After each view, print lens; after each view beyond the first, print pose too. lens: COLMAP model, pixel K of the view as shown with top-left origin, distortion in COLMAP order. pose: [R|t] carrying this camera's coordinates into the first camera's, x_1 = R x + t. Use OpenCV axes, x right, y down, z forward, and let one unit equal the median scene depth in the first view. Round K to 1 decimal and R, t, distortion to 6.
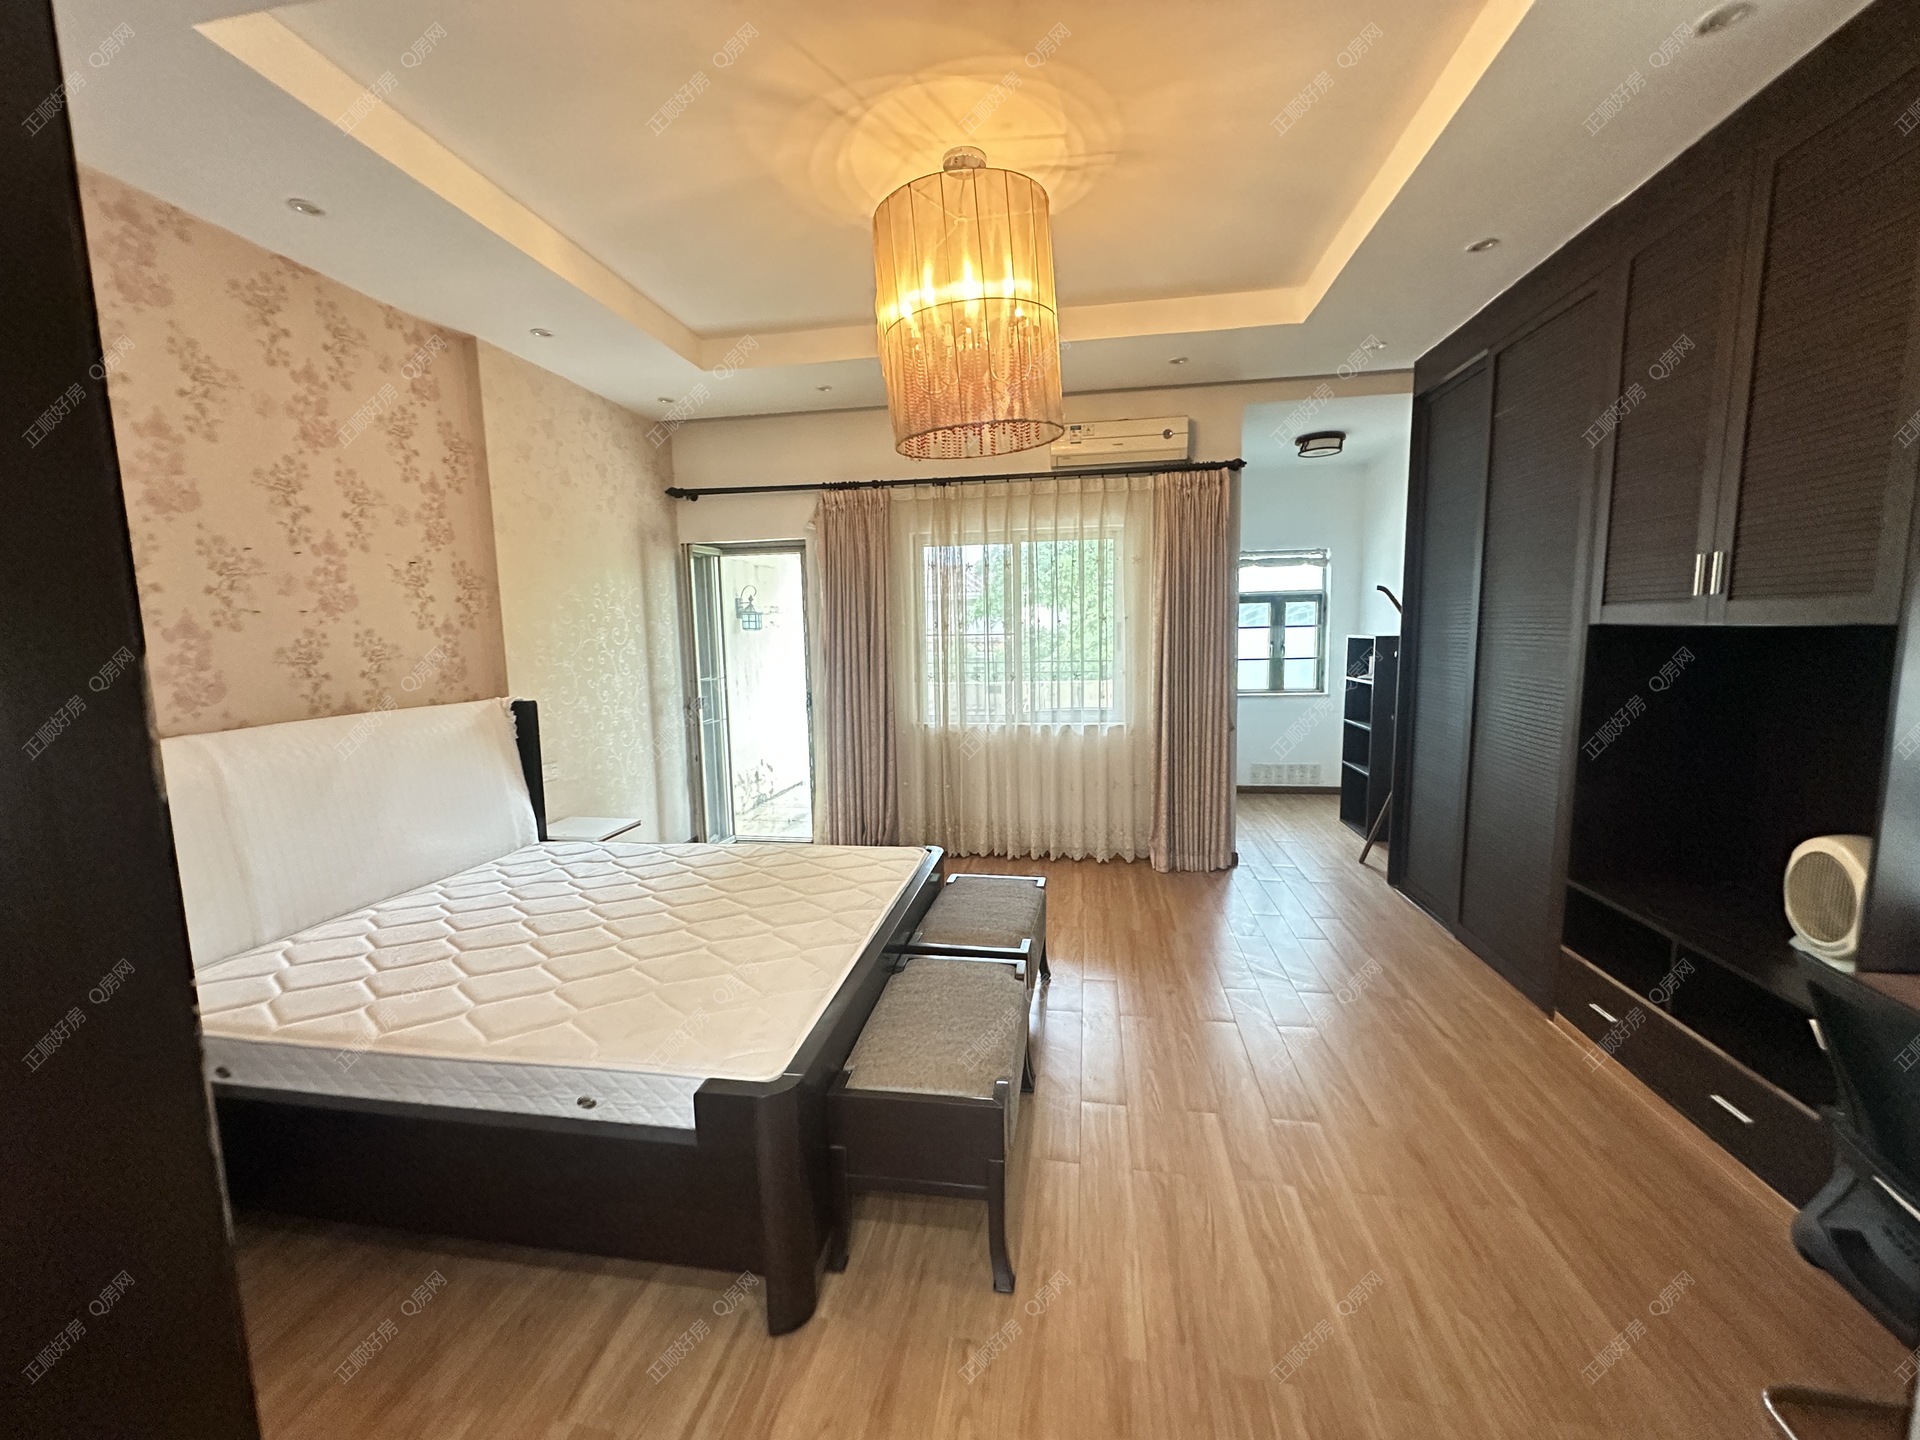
lens RADIAL K [[759.8, 0, 950.0], [0, 759.8, 718.4], [0, 0, 1]] dist [0.000480, 0.000099]
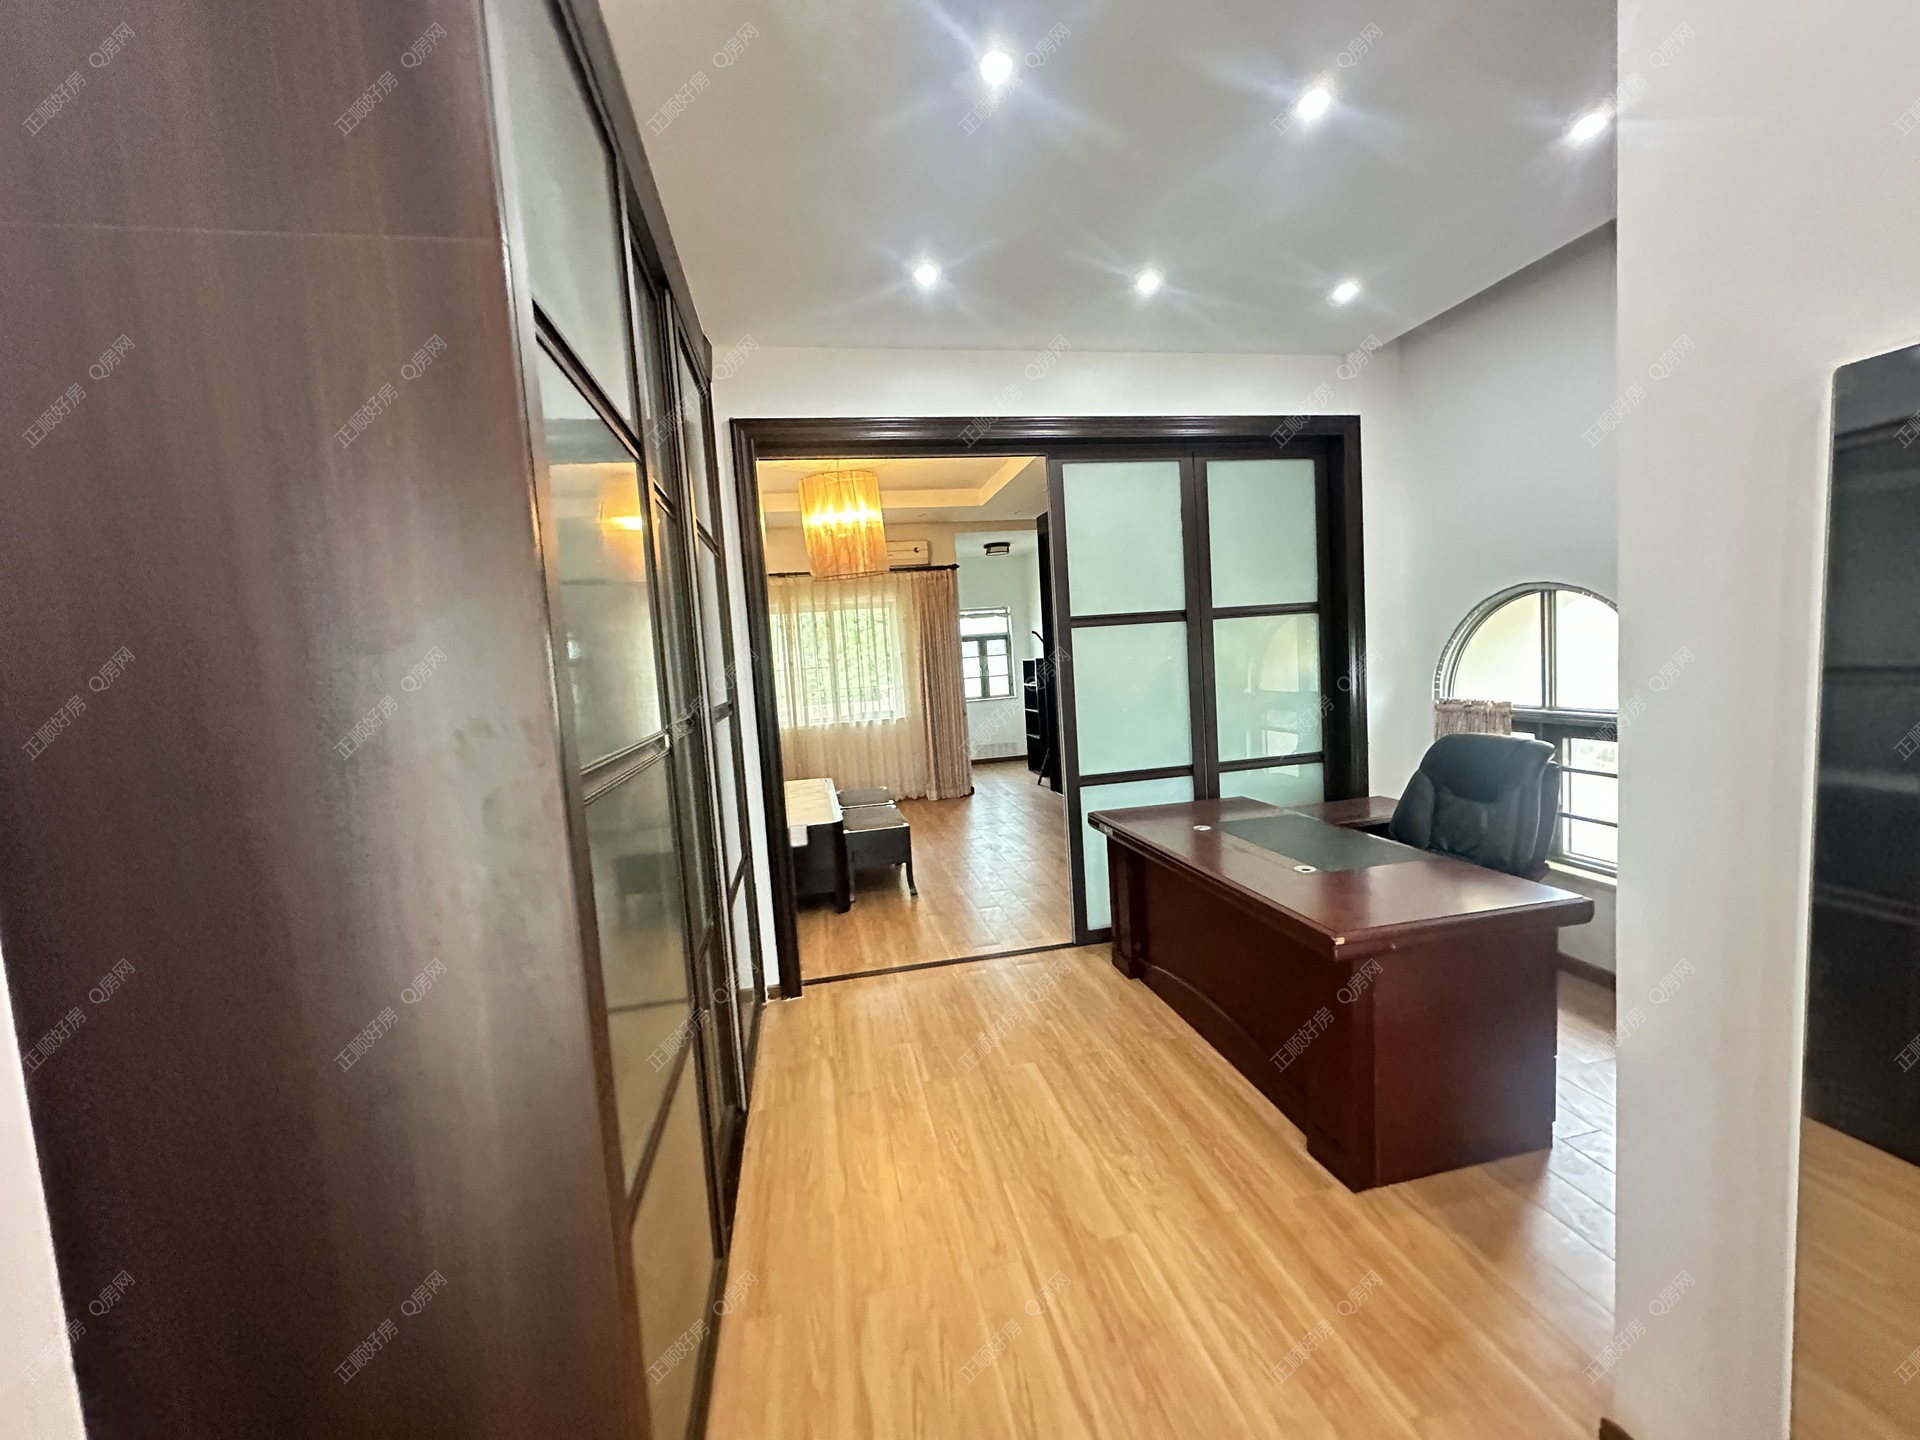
lens RADIAL K [[759.8, 0, 964.7], [0, 759.8, 720.8], [0, 0, 1]] dist [0.000480, 0.000099]
pose [[0.927774, -0.071771, 0.366176, -0.270324], [0.089771, 0.995437, -0.032342, 0.084212], [-0.362184, 0.062878, 0.929983, -0.624073]]
